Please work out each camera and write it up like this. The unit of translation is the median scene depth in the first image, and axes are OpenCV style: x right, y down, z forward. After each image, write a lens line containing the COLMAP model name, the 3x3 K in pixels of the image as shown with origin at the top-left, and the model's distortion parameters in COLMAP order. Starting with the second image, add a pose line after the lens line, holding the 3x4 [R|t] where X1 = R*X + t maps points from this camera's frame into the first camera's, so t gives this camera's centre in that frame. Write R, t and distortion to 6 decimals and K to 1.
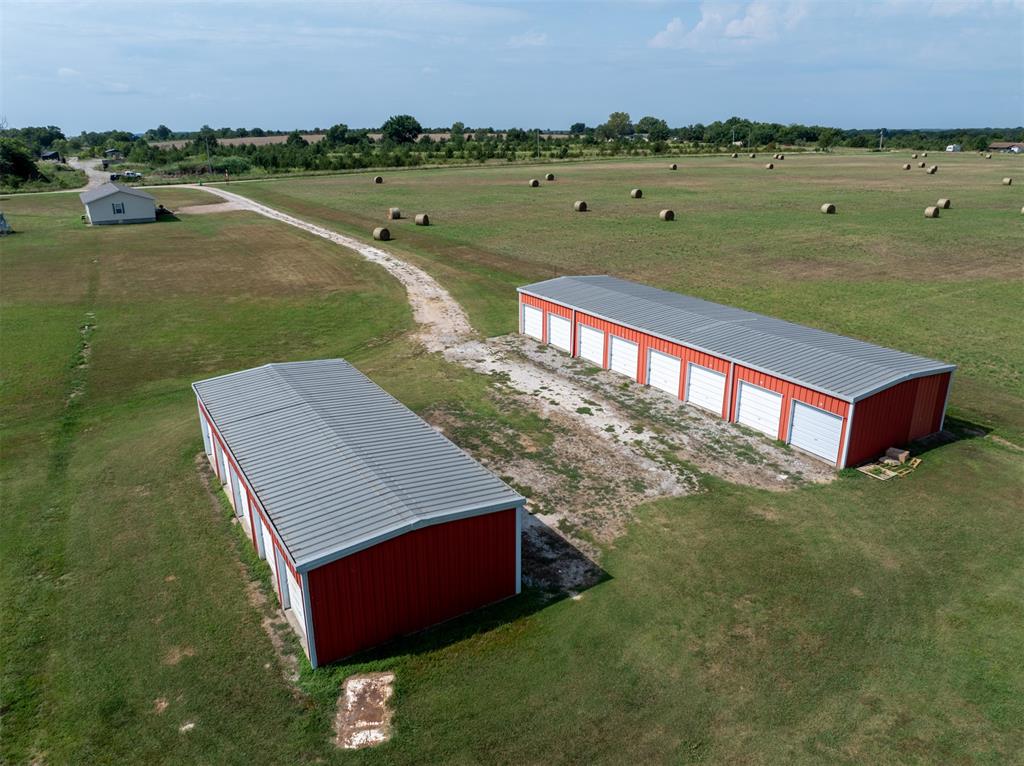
lens RADIAL K [[715.5, 0, 513.0], [0, 715.5, 387.2], [0, 0, 1]] dist [-0.046659, 0.013648]
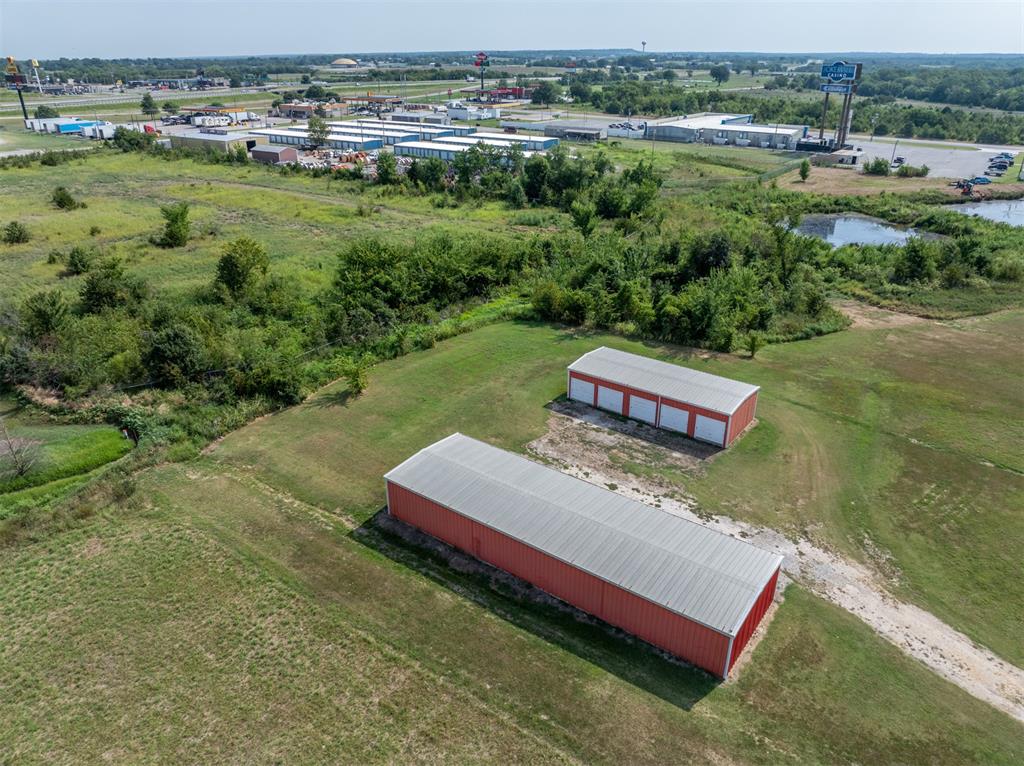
lens RADIAL K [[715.5, 0, 512.6], [0, 715.5, 372.0], [0, 0, 1]] dist [-0.046659, 0.013648]
pose [[-0.931601, 0.151400, -0.330449, 0.722145], [-0.119360, 0.731286, 0.671546, -1.078736], [0.343325, 0.665056, -0.663196, 1.683643]]
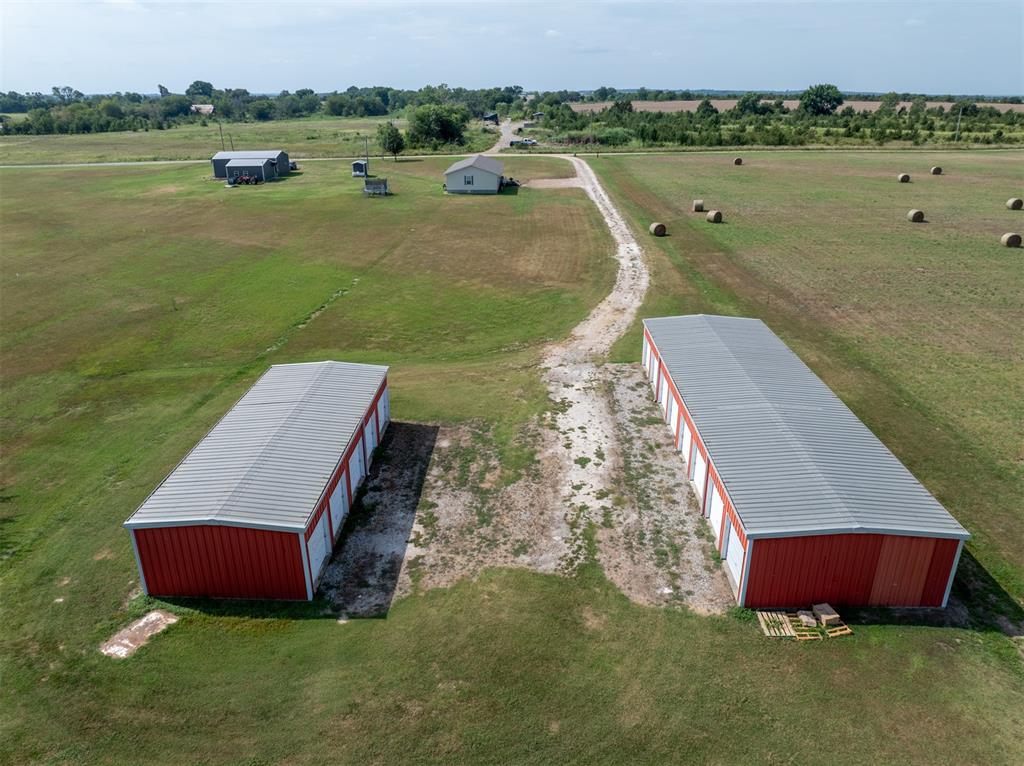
lens RADIAL K [[715.5, 0, 515.6], [0, 715.5, 379.0], [0, 0, 1]] dist [-0.046659, 0.013648]
pose [[0.838449, 0.205619, -0.504703, 0.484437], [-0.184764, 0.978495, 0.091701, -0.149723], [0.512705, 0.016364, 0.858409, 0.073417]]
